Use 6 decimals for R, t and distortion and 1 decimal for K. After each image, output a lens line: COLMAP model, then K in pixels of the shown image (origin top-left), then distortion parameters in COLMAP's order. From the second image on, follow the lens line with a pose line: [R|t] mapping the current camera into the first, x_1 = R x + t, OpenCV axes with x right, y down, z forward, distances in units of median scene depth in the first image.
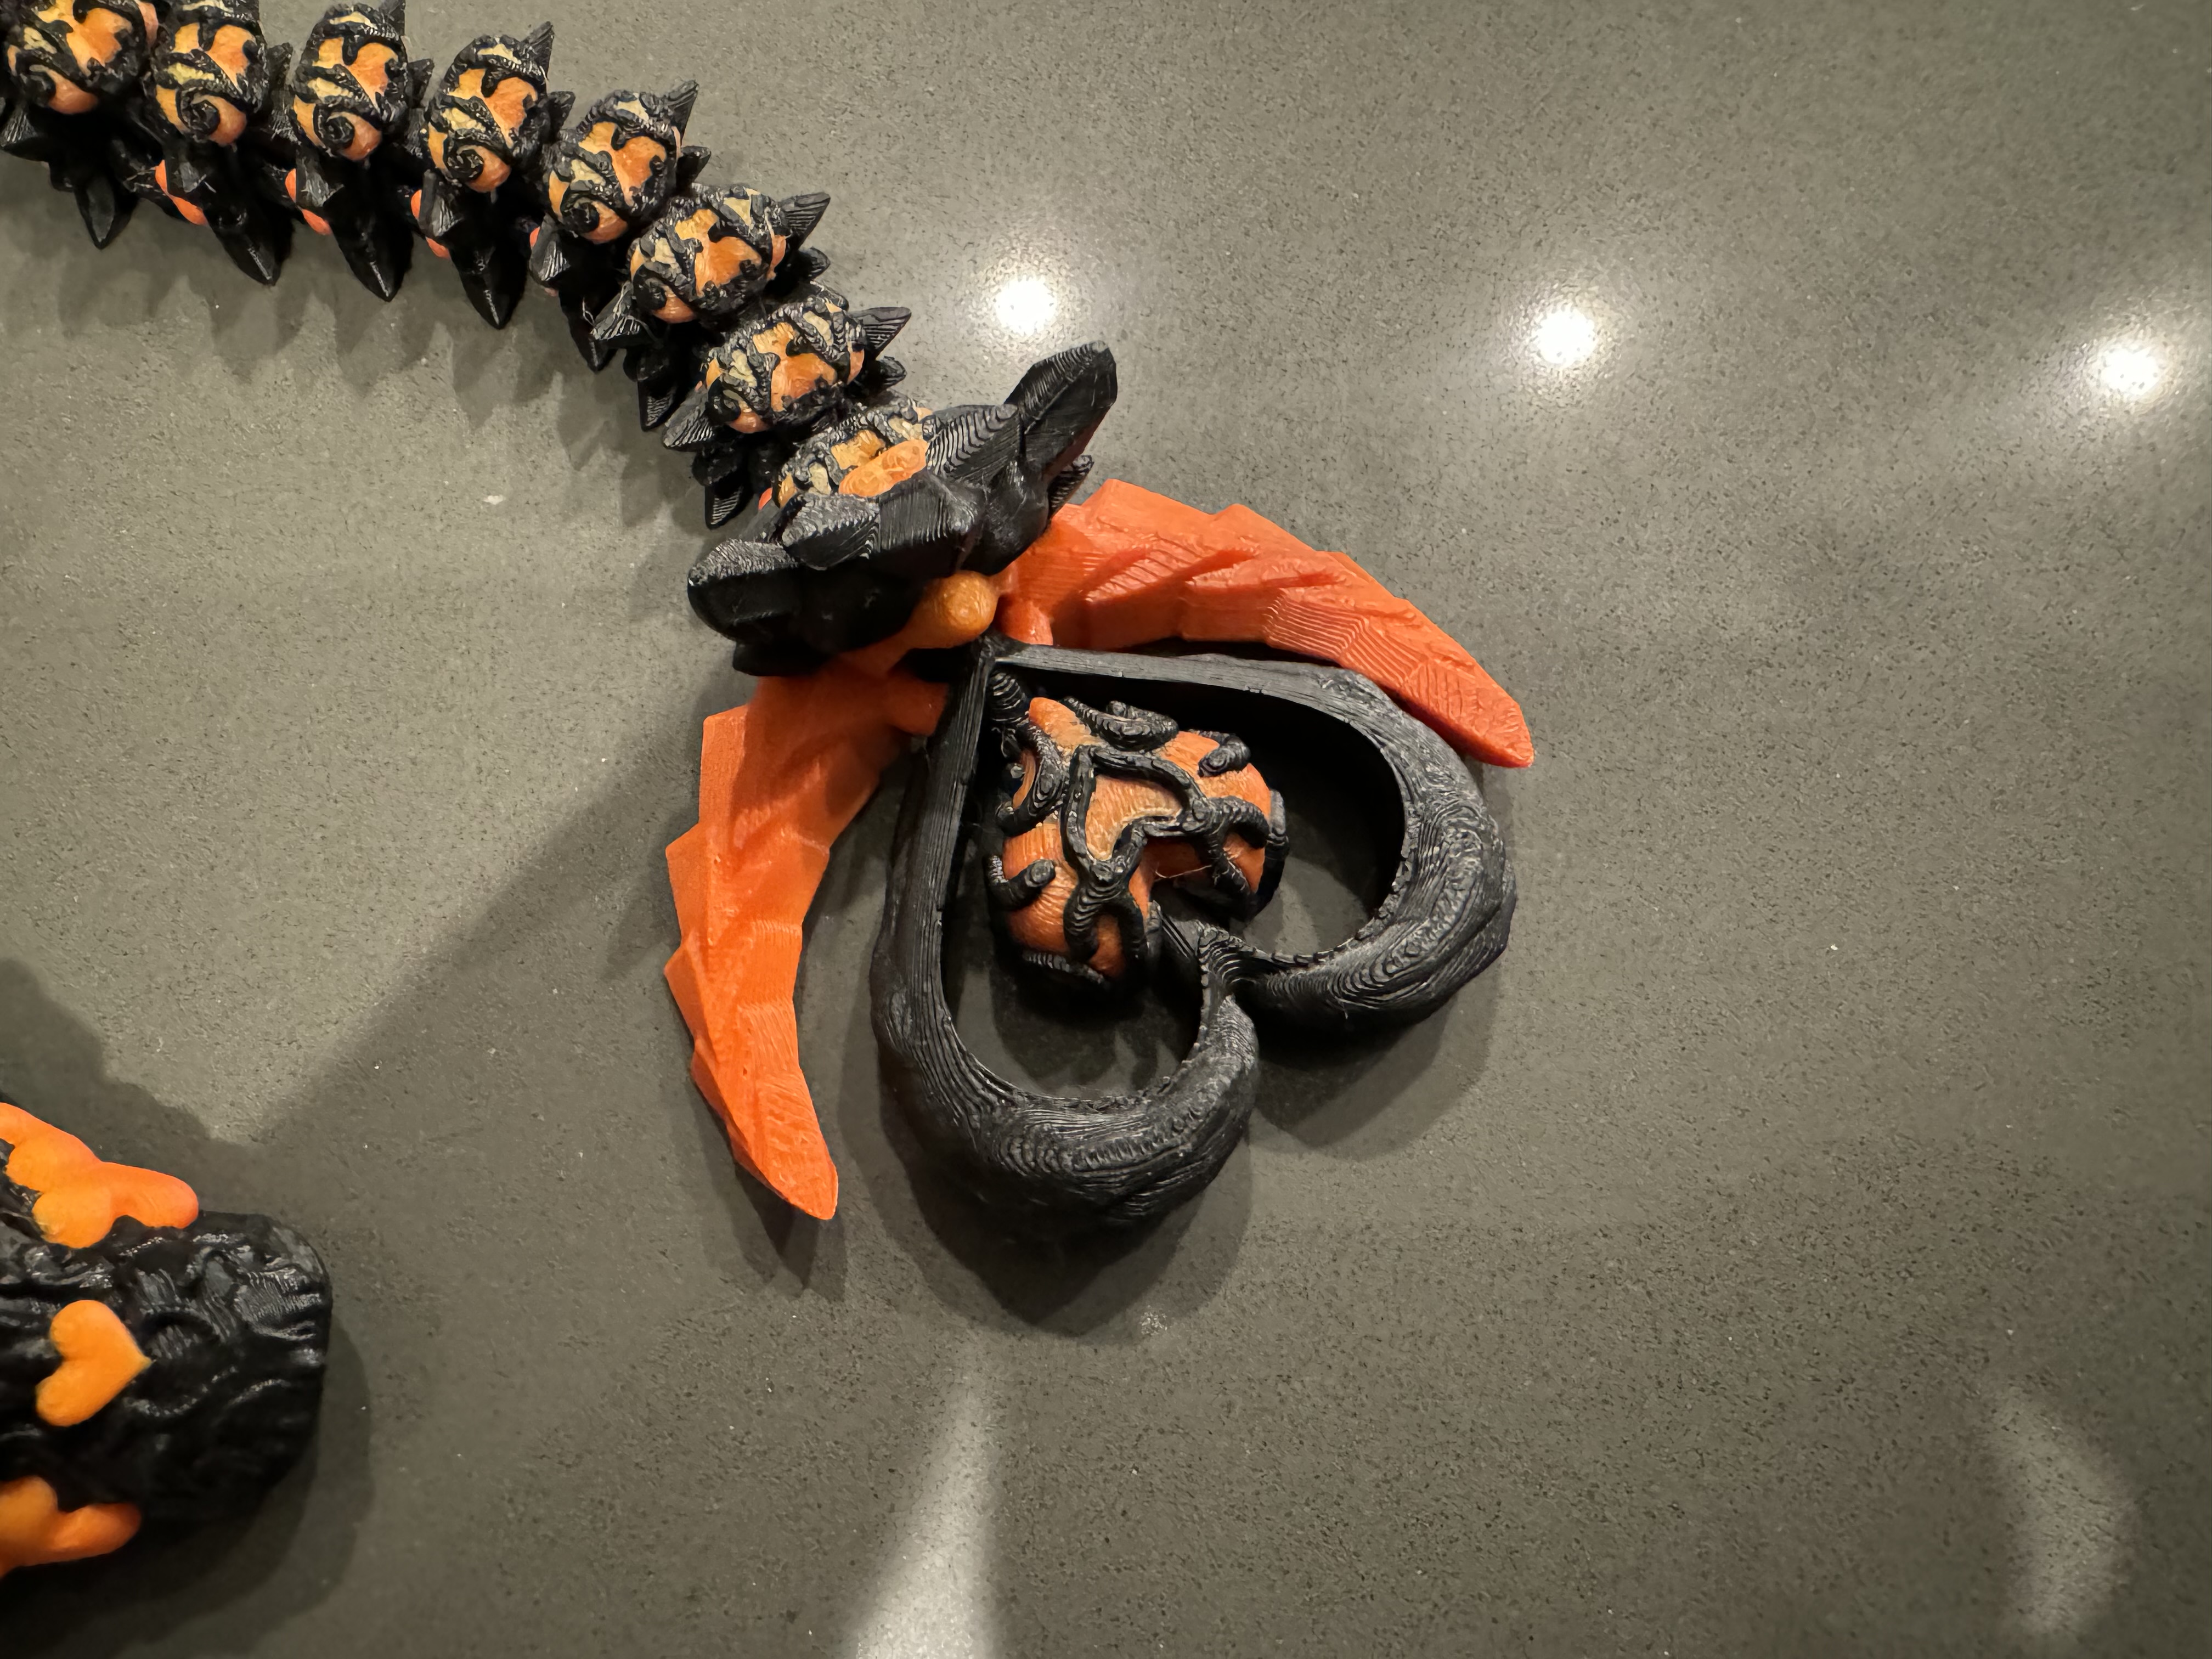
lens RADIAL K [[1418.4, 0, 1106.0], [0, 1418.4, 829.5], [0, 0, 1]] dist [-0.003050, 0.005198]
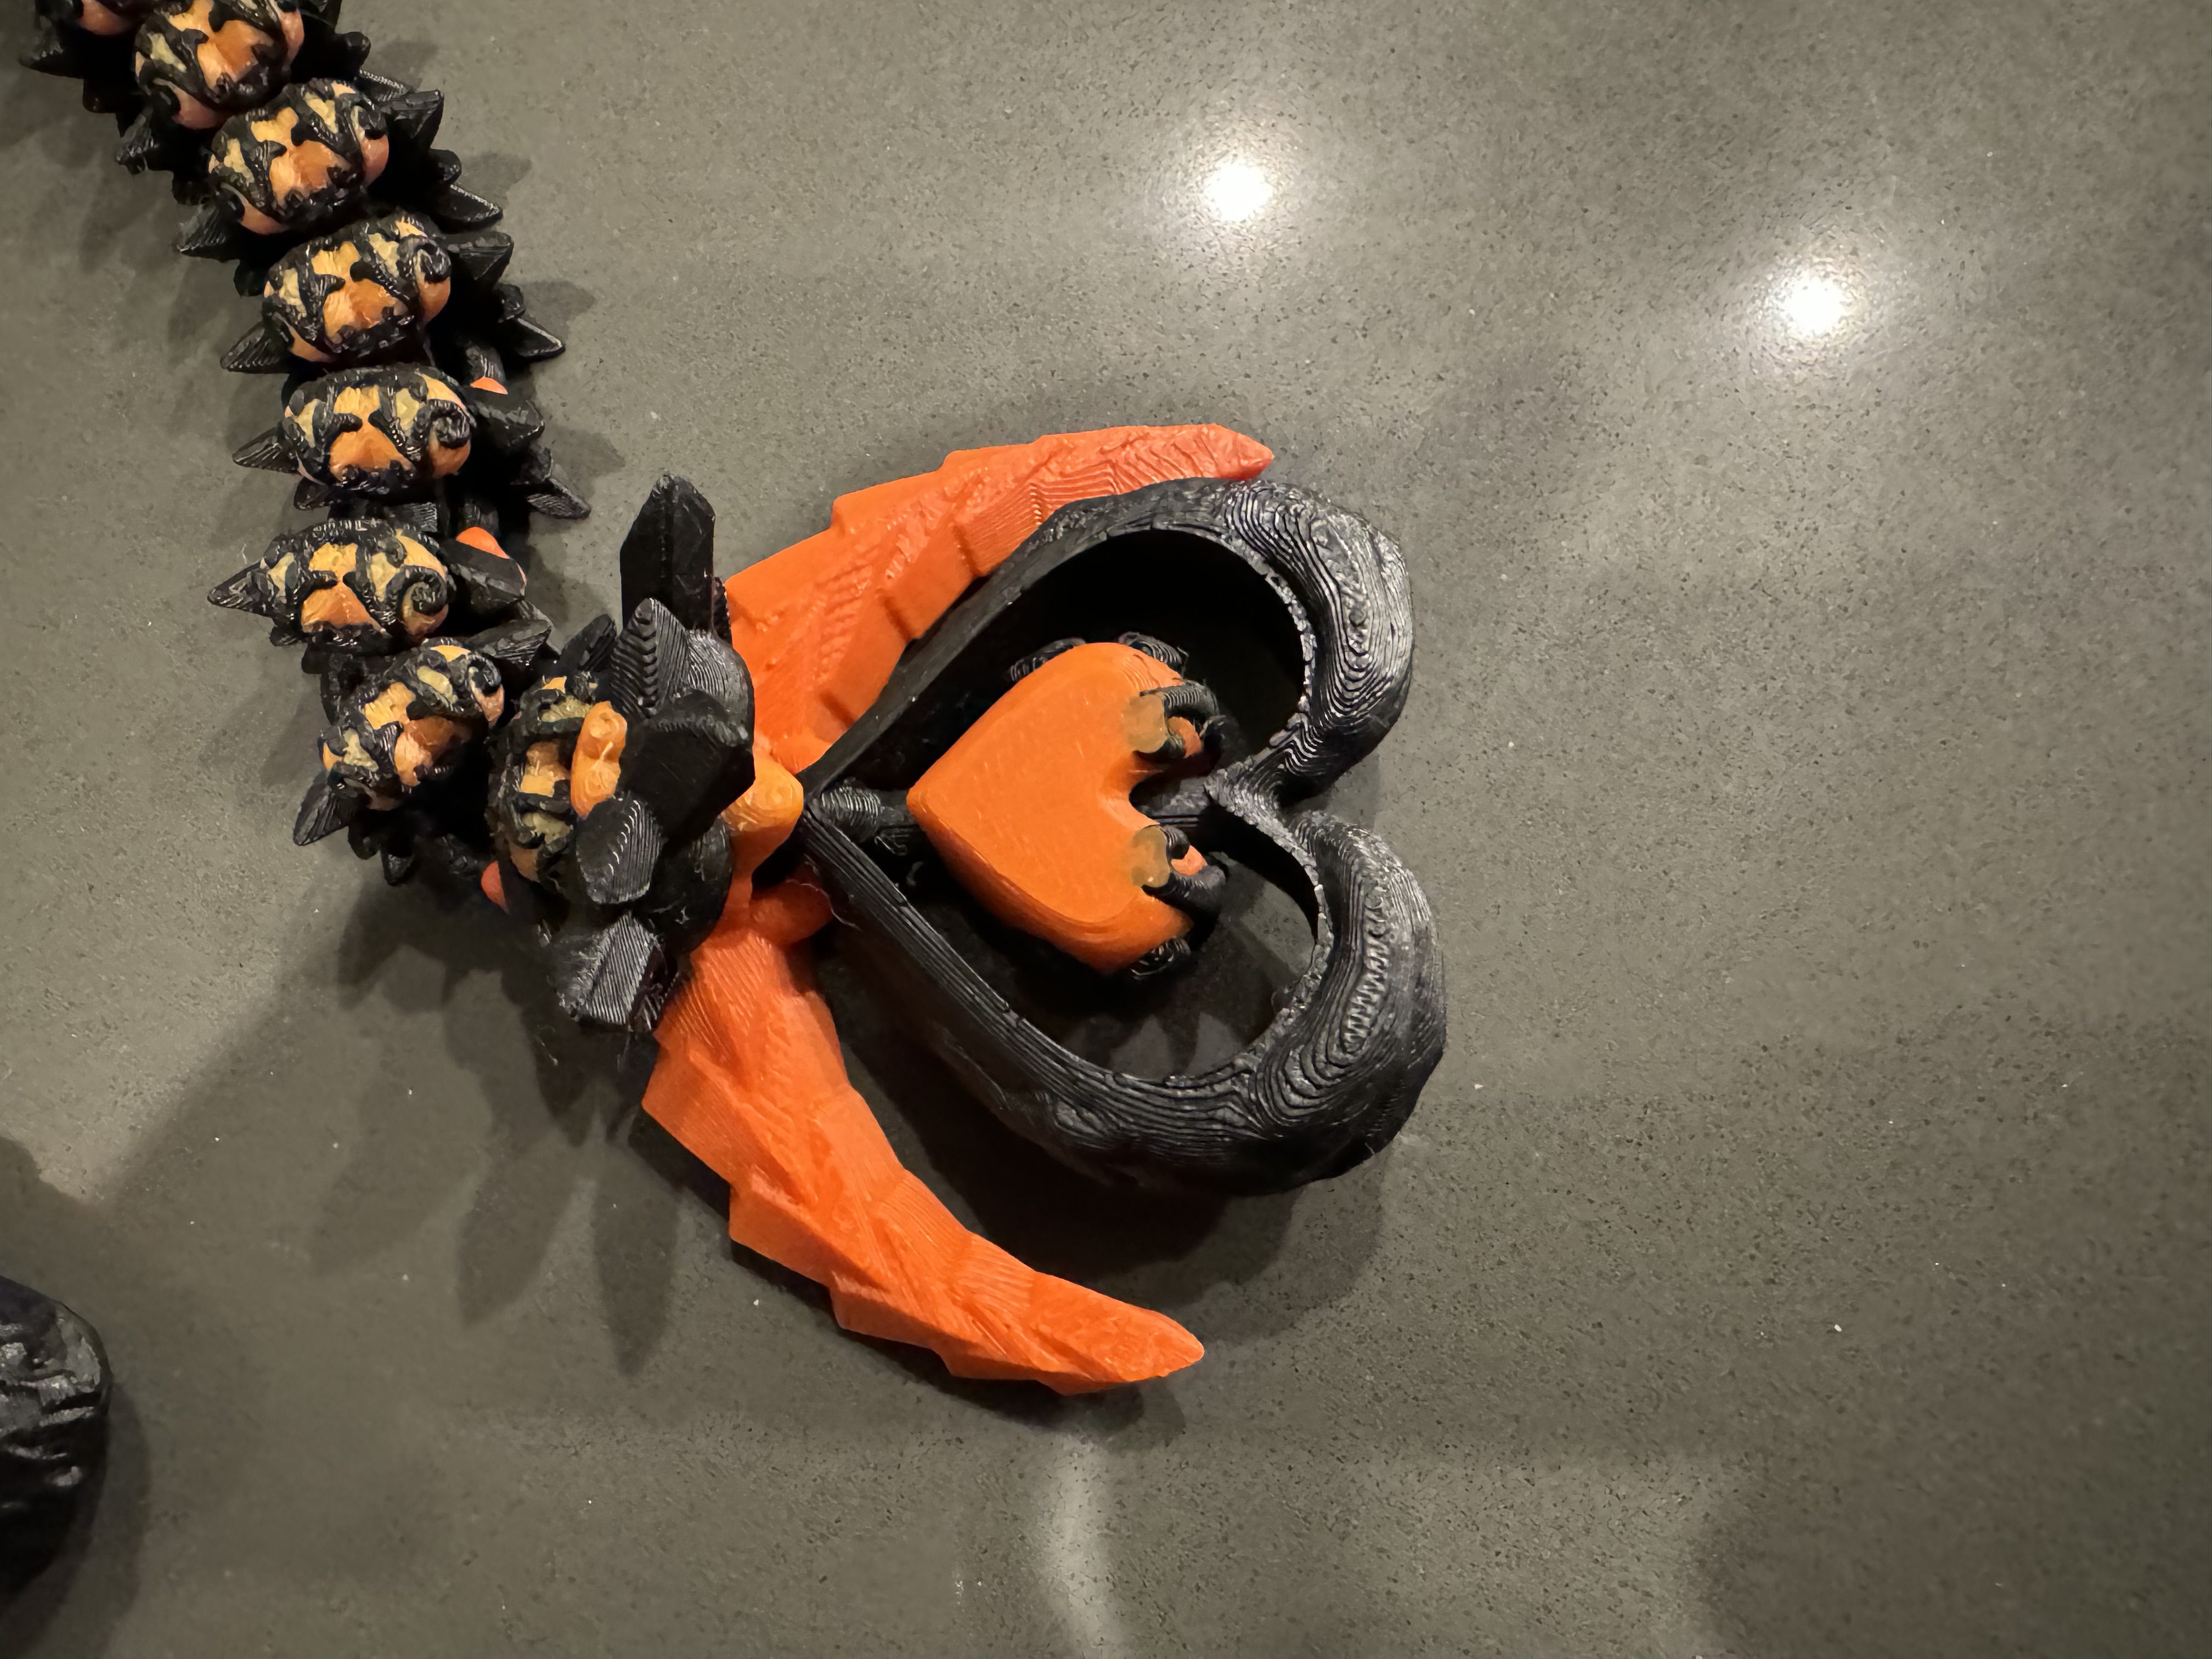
lens RADIAL K [[1418.4, 0, 1106.0], [0, 1418.4, 829.5], [0, 0, 1]] dist [-0.003050, 0.005198]
pose [[0.980671, 0.177974, -0.081296, 0.089300], [-0.171039, 0.981542, 0.085560, -0.187052], [0.095023, -0.070001, 0.993011, 0.121382]]
